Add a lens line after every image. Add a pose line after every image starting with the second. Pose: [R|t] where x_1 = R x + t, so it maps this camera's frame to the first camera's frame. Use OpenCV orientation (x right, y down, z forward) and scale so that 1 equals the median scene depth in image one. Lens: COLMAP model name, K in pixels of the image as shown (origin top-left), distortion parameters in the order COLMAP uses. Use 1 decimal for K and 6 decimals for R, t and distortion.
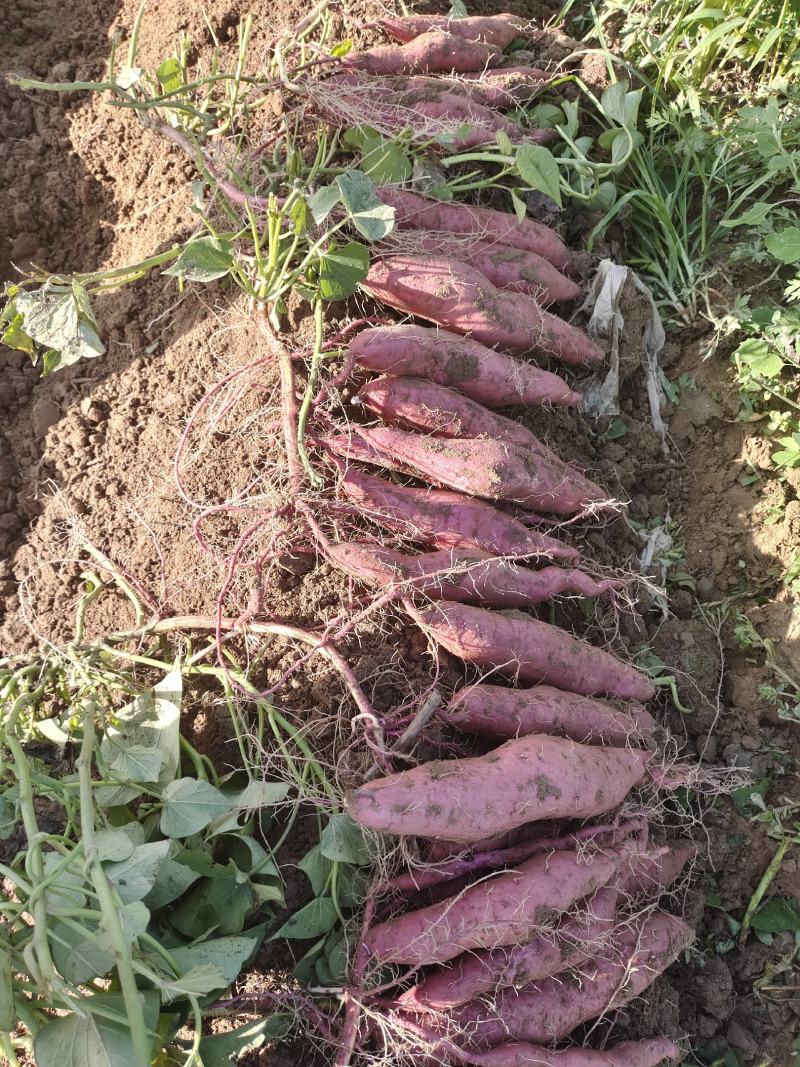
lens RADIAL K [[848.1, 0, 398.4], [0, 848.1, 532.8], [0, 0, 1]] dist [-0.034695, 0.002415]
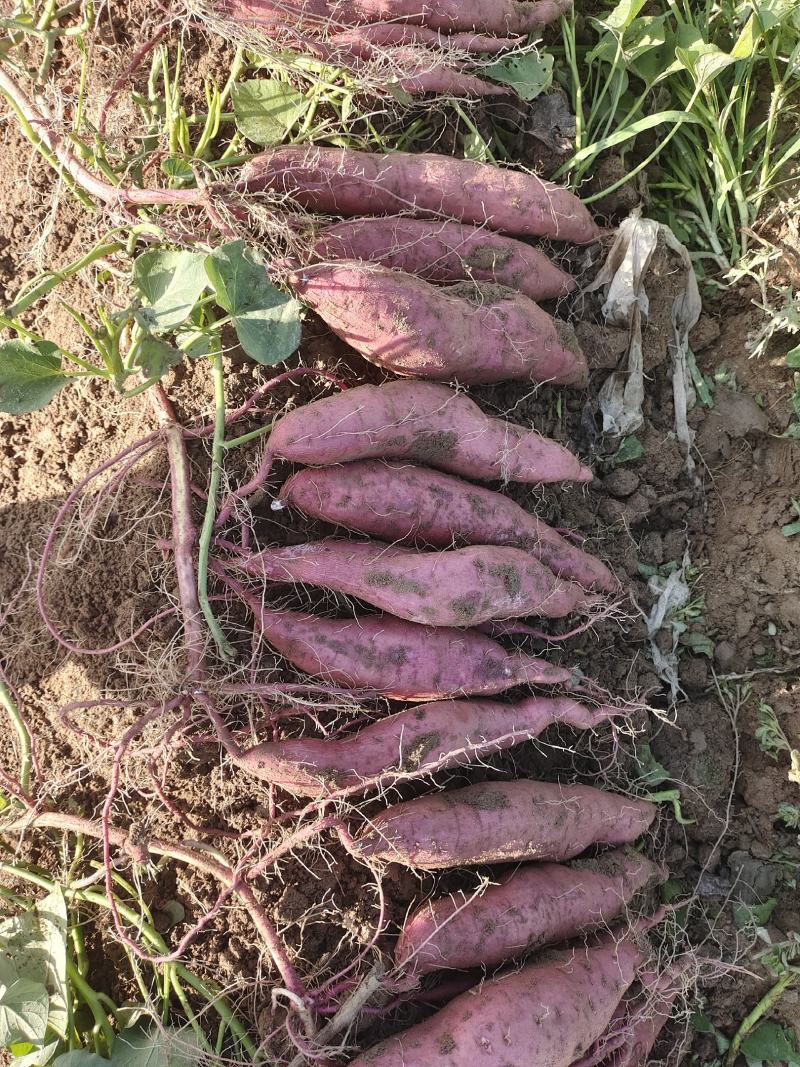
lens RADIAL K [[848.1, 0, 403.9], [0, 848.1, 534.2], [0, 0, 1]] dist [-0.034695, 0.002415]
pose [[0.999920, -0.012496, 0.001879, 0.050695], [0.011482, 0.960562, 0.277830, -0.285673], [-0.005277, -0.277787, 0.960628, 0.246459]]
